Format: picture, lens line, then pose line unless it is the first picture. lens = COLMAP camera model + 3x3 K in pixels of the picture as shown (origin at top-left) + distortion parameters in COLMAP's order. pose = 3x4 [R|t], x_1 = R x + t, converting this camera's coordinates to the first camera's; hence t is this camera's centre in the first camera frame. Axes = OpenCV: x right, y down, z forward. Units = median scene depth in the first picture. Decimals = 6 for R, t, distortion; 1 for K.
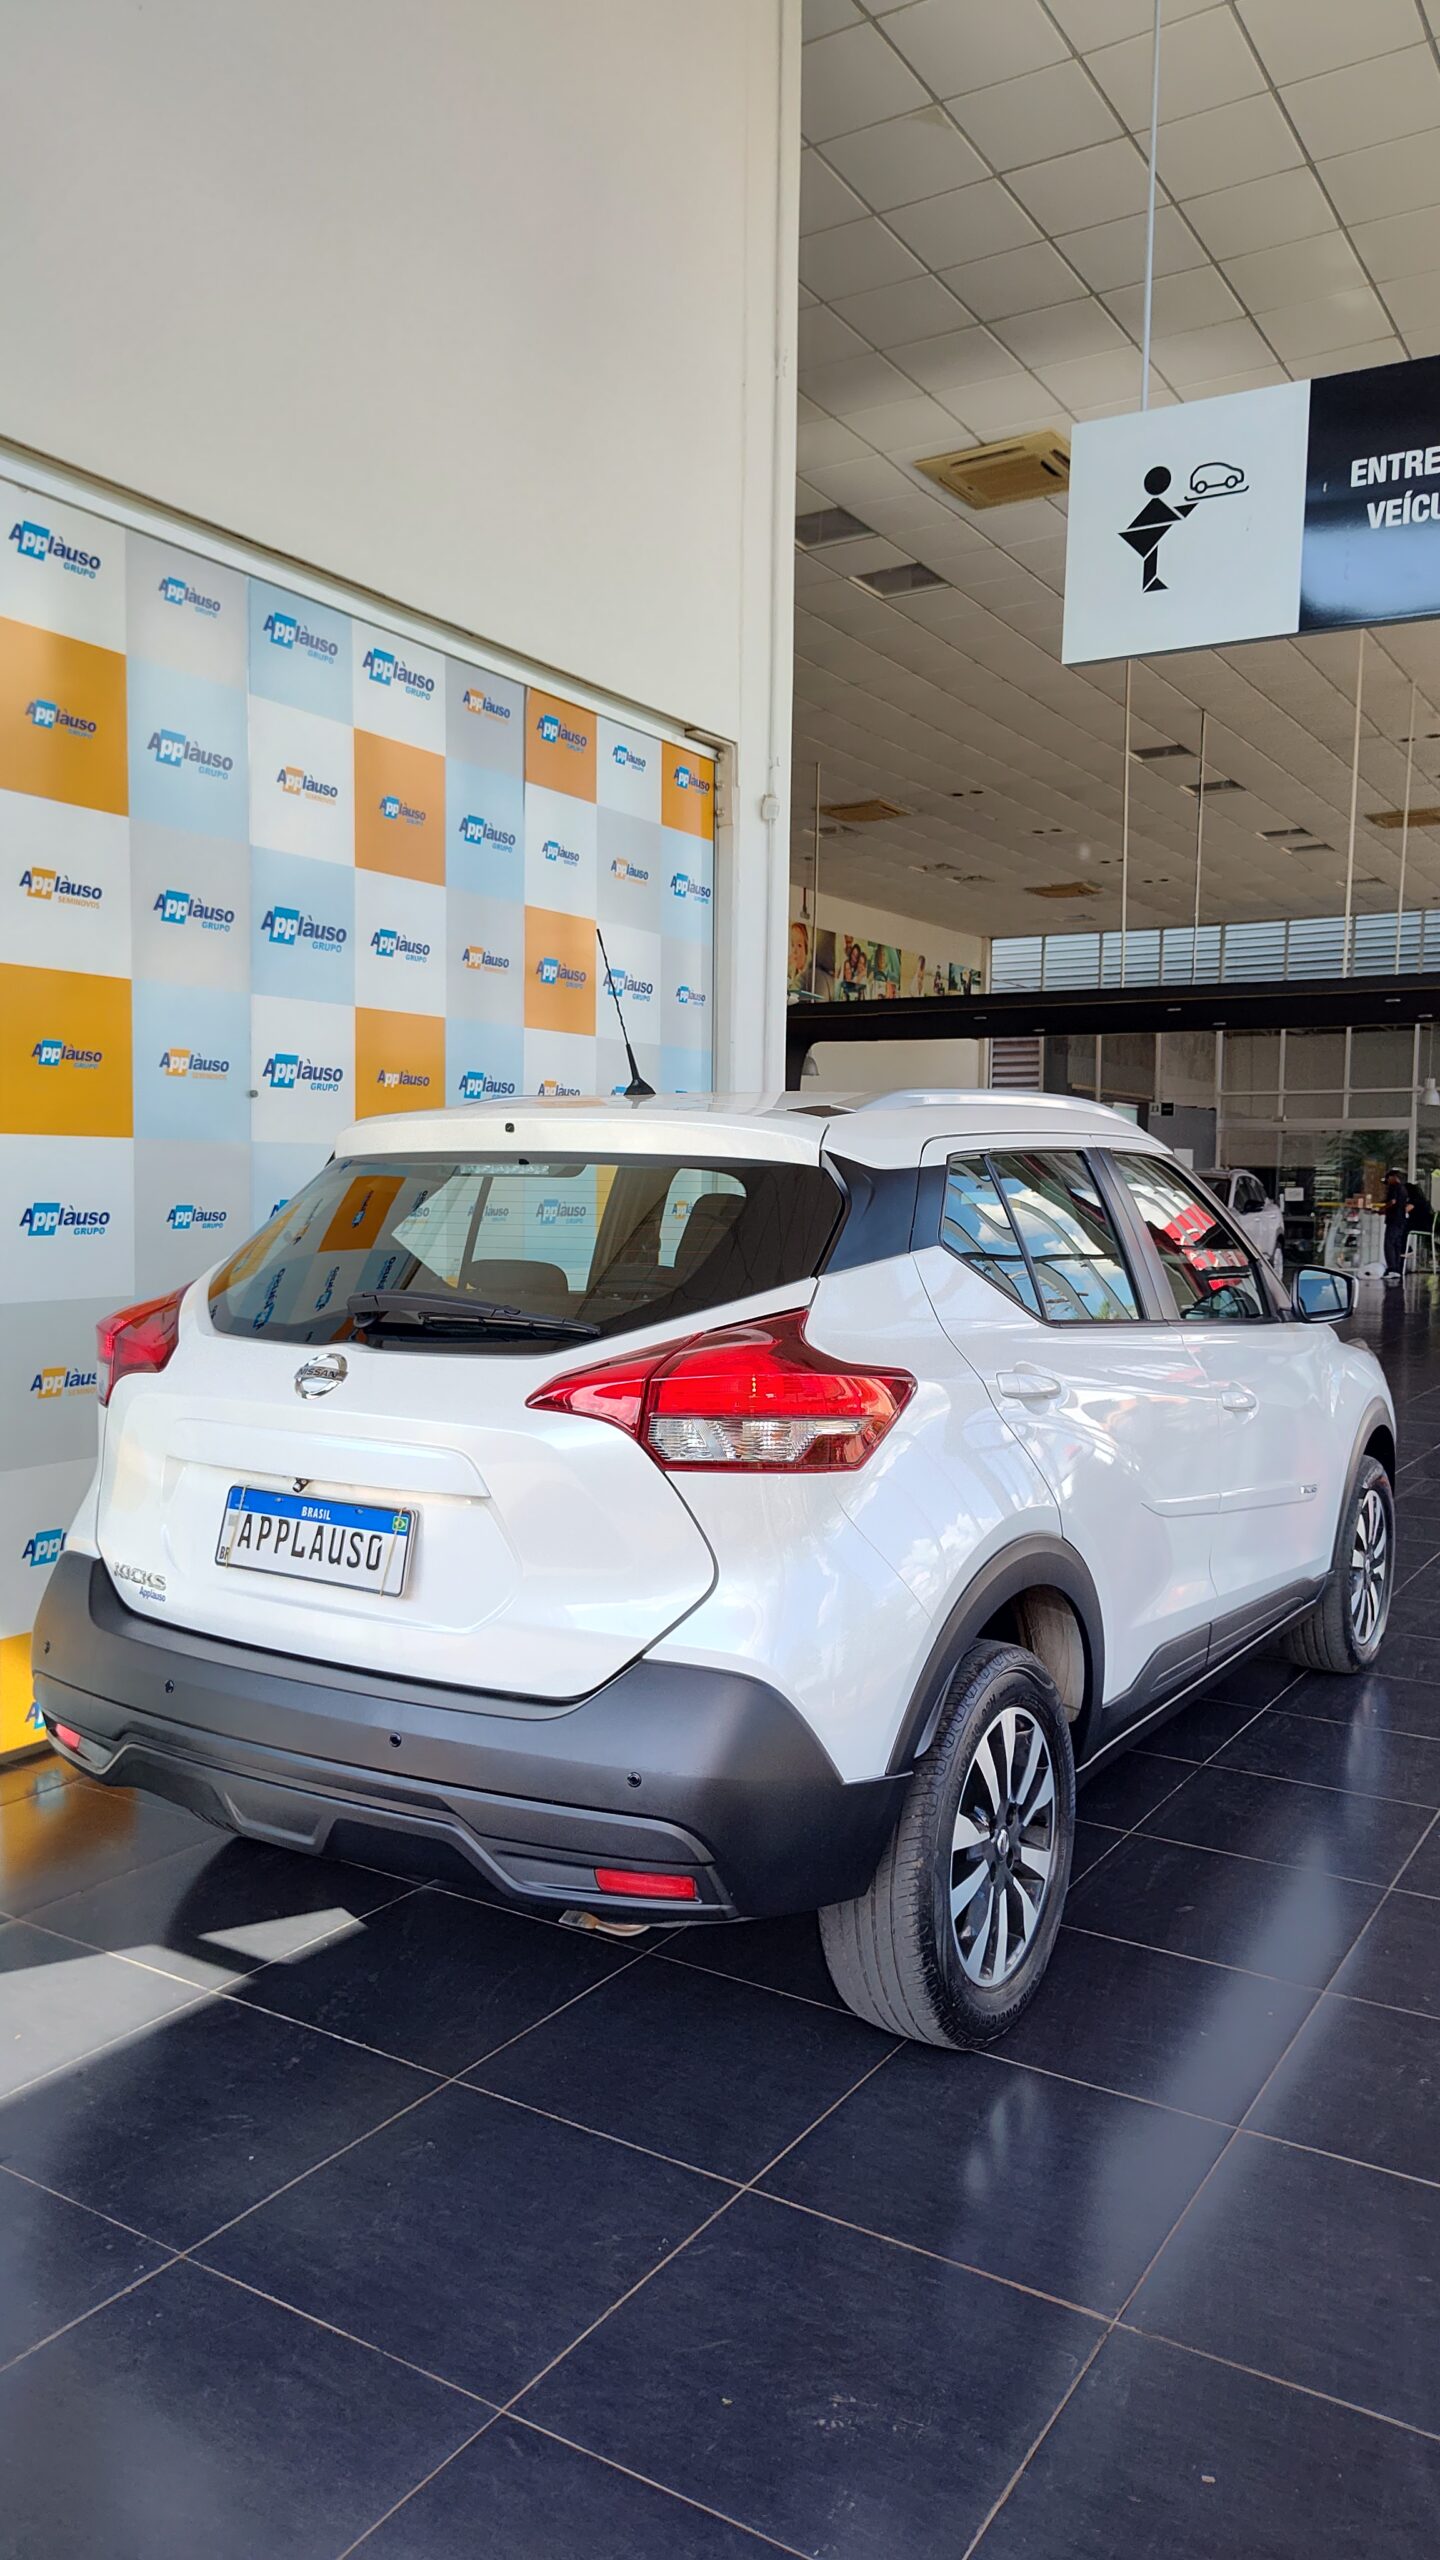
lens RADIAL K [[1747.7, 0, 726.9], [0, 1747.7, 1297.1], [0, 0, 1]] dist [0.043431, -0.064443]
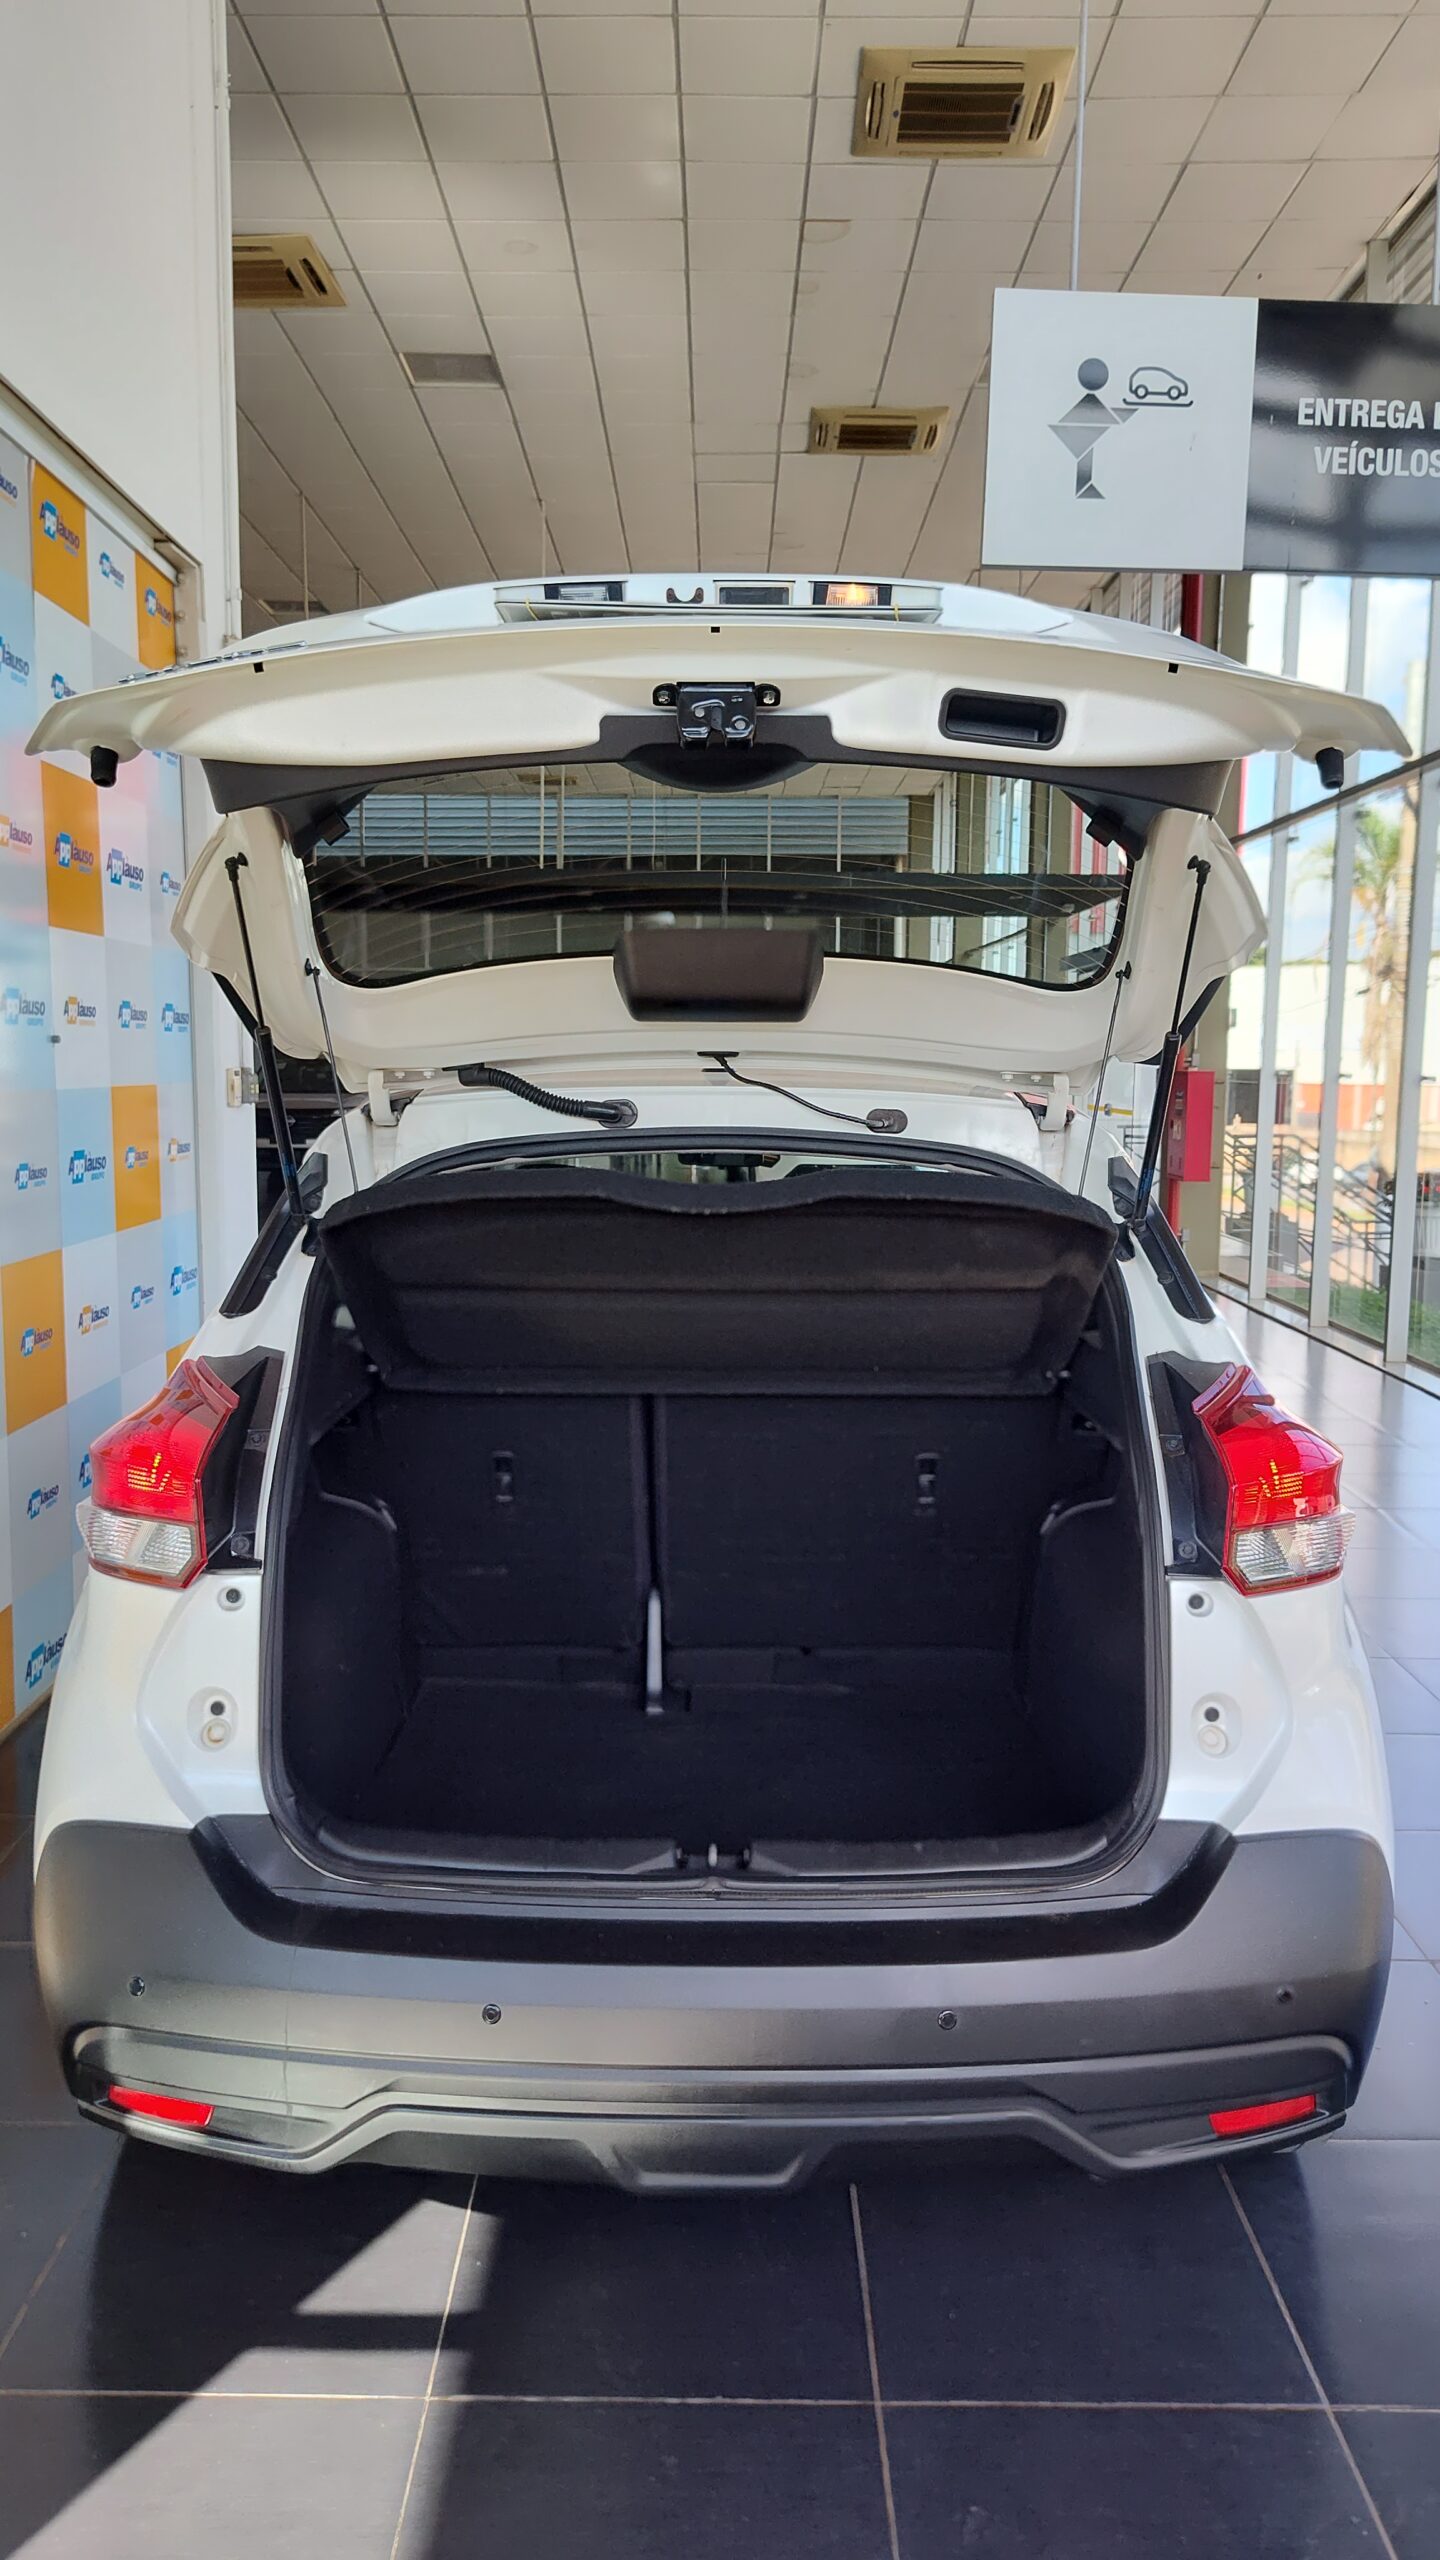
lens RADIAL K [[1770.4, 0, 720.0], [0, 1770.4, 1280.0], [0, 0, 1]] dist [0.047671, -0.065826]
pose [[0.848141, -0.072052, 0.524849, -0.465955], [0.038672, 0.996485, 0.074308, -0.080515], [-0.528358, -0.042726, 0.847946, 0.325148]]
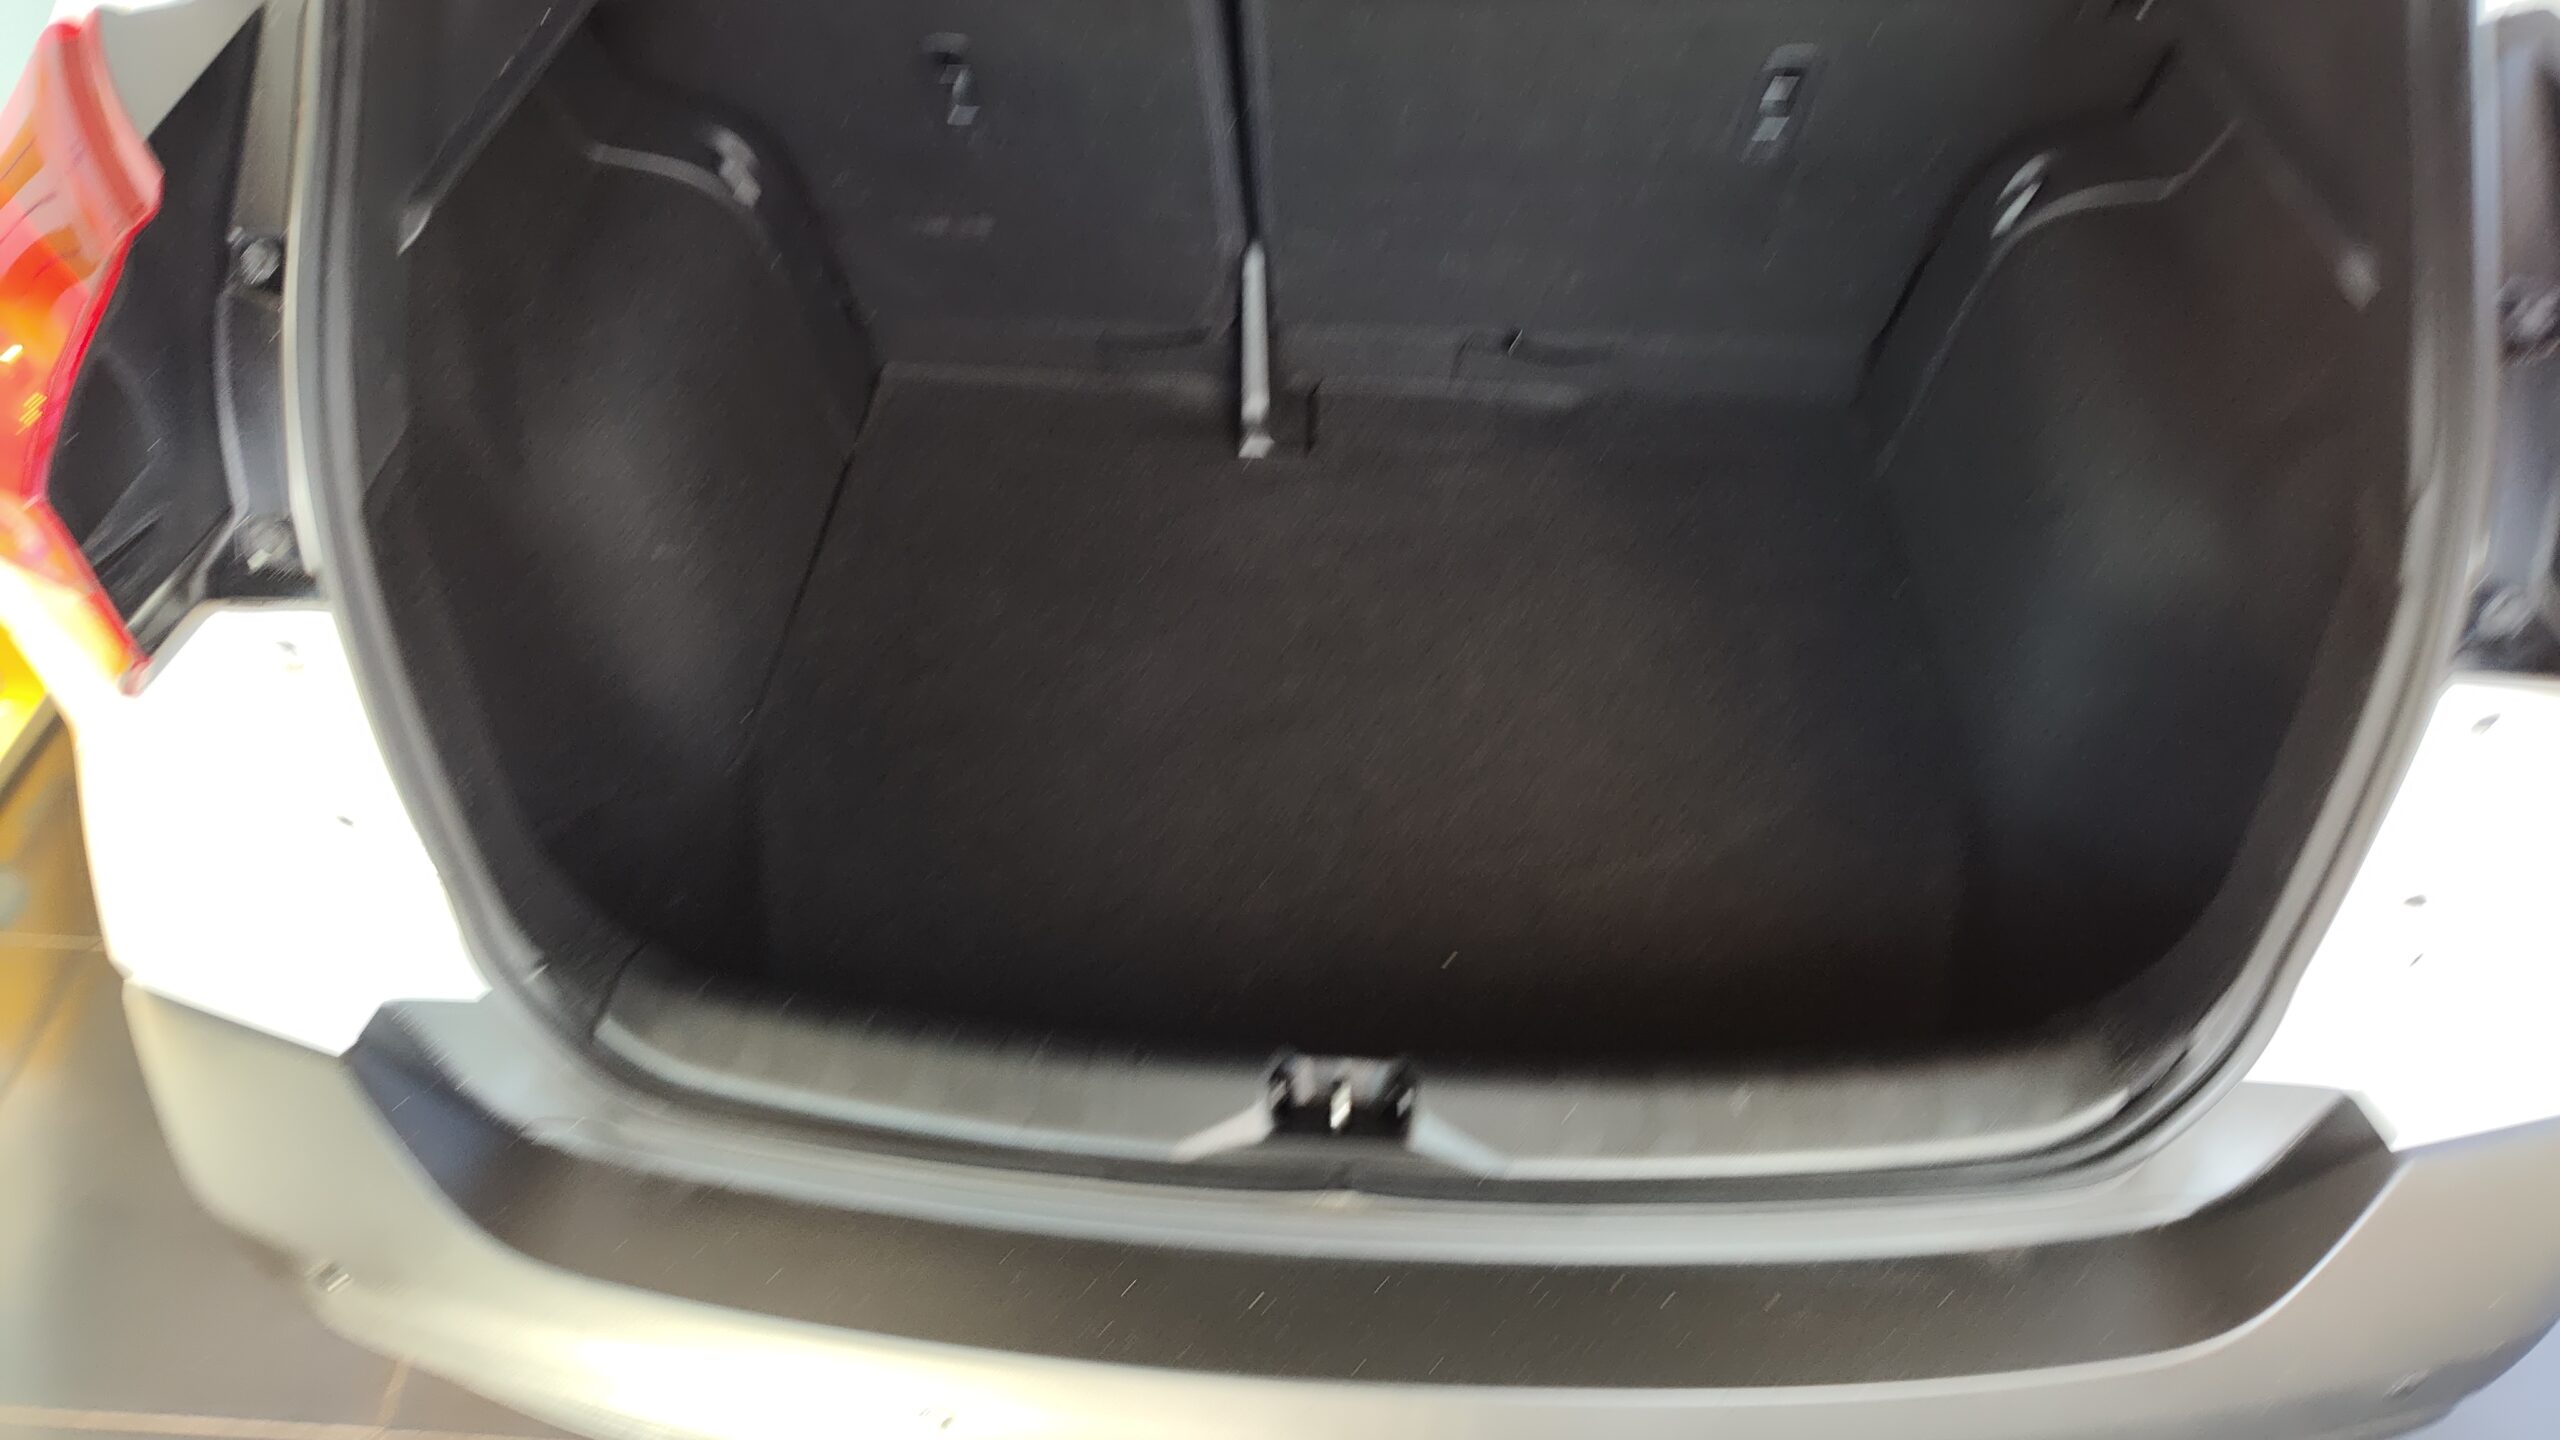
lens RADIAL K [[1747.7, 0, 1294.3], [0, 1747.7, 718.6], [0, 0, 1]] dist [0.043431, -0.064443]
pose [[0.864037, -0.366217, 0.345434, -0.258206], [0.042980, 0.737320, 0.674174, -0.101291], [-0.501590, -0.567665, 0.652812, 0.666361]]
